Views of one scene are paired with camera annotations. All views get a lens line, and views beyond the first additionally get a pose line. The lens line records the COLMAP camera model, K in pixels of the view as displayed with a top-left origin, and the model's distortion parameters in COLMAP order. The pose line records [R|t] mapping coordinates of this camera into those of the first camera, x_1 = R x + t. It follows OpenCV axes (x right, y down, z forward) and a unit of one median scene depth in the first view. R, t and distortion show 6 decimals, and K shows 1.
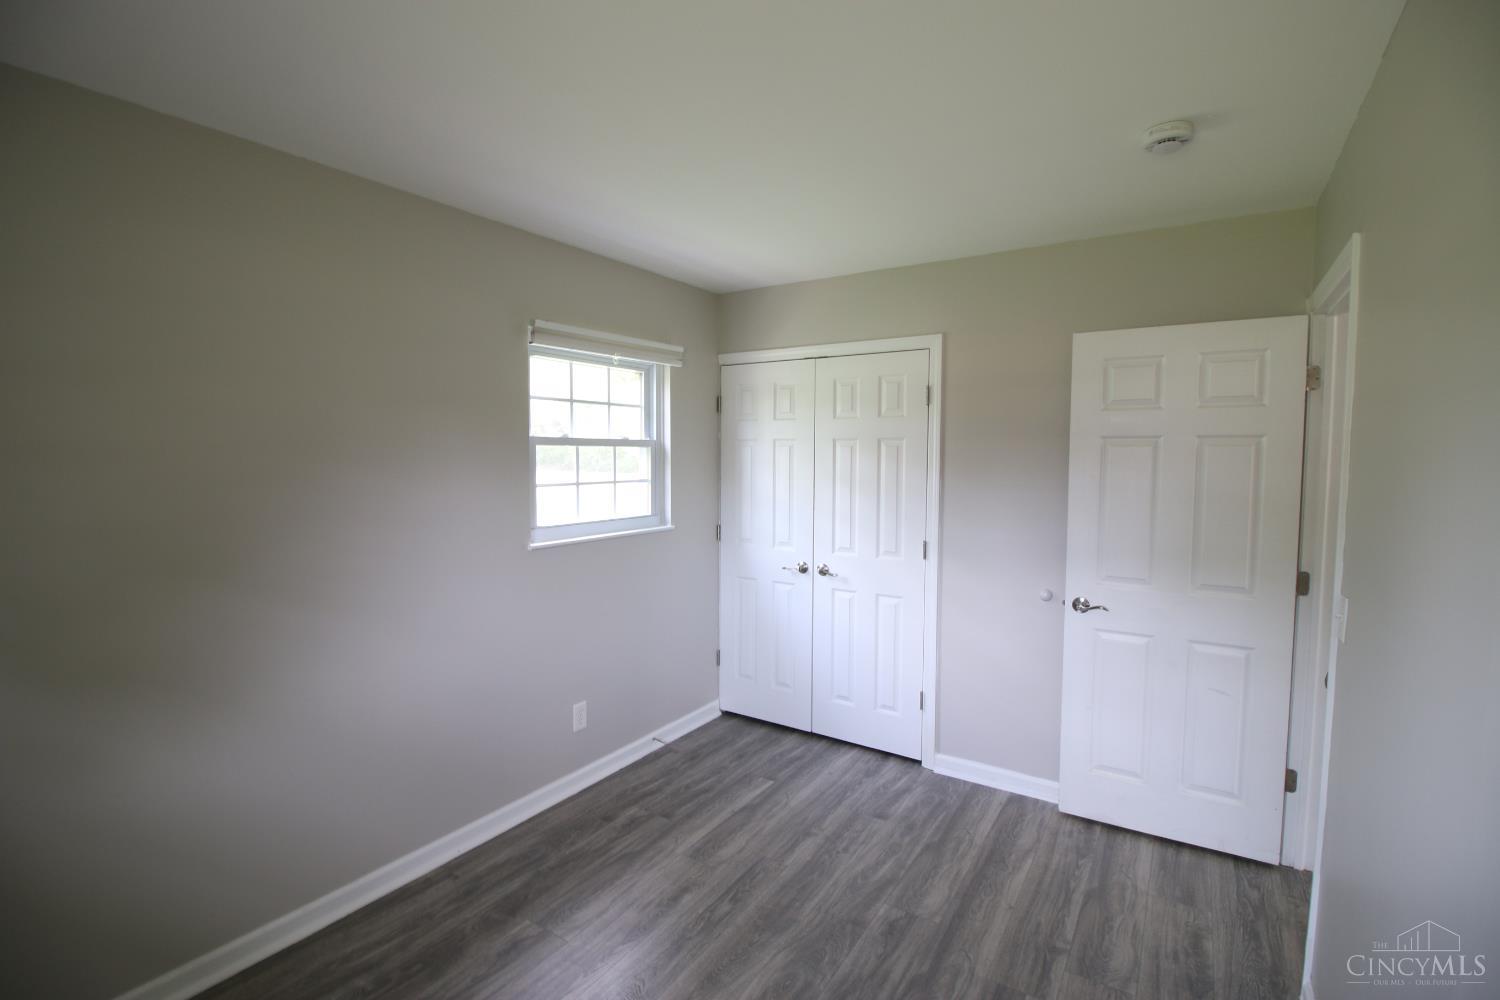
lens RADIAL K [[688.8, 0, 740.1], [0, 688.8, 495.1], [0, 0, 1]] dist [-0.000944, -0.010826]
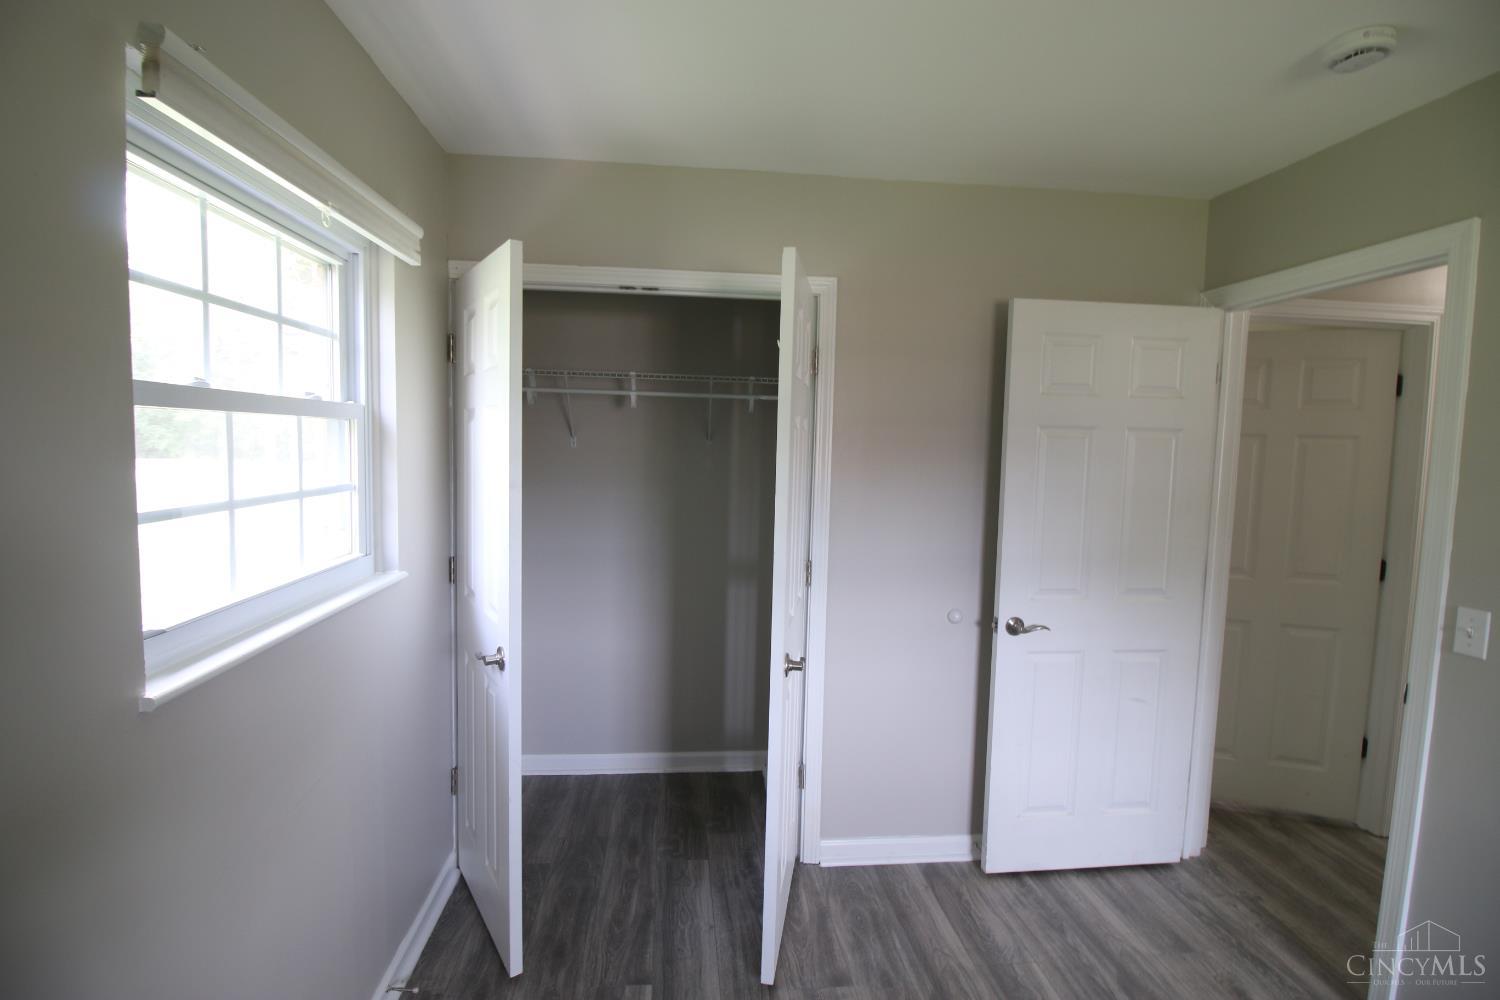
lens RADIAL K [[688.8, 0, 740.1], [0, 688.8, 495.1], [0, 0, 1]] dist [-0.000944, -0.010826]
pose [[0.782106, -0.034828, 0.622171, -0.261933], [0.019176, 0.999309, 0.031835, -0.030380], [-0.622850, -0.012967, 0.782234, 0.516819]]
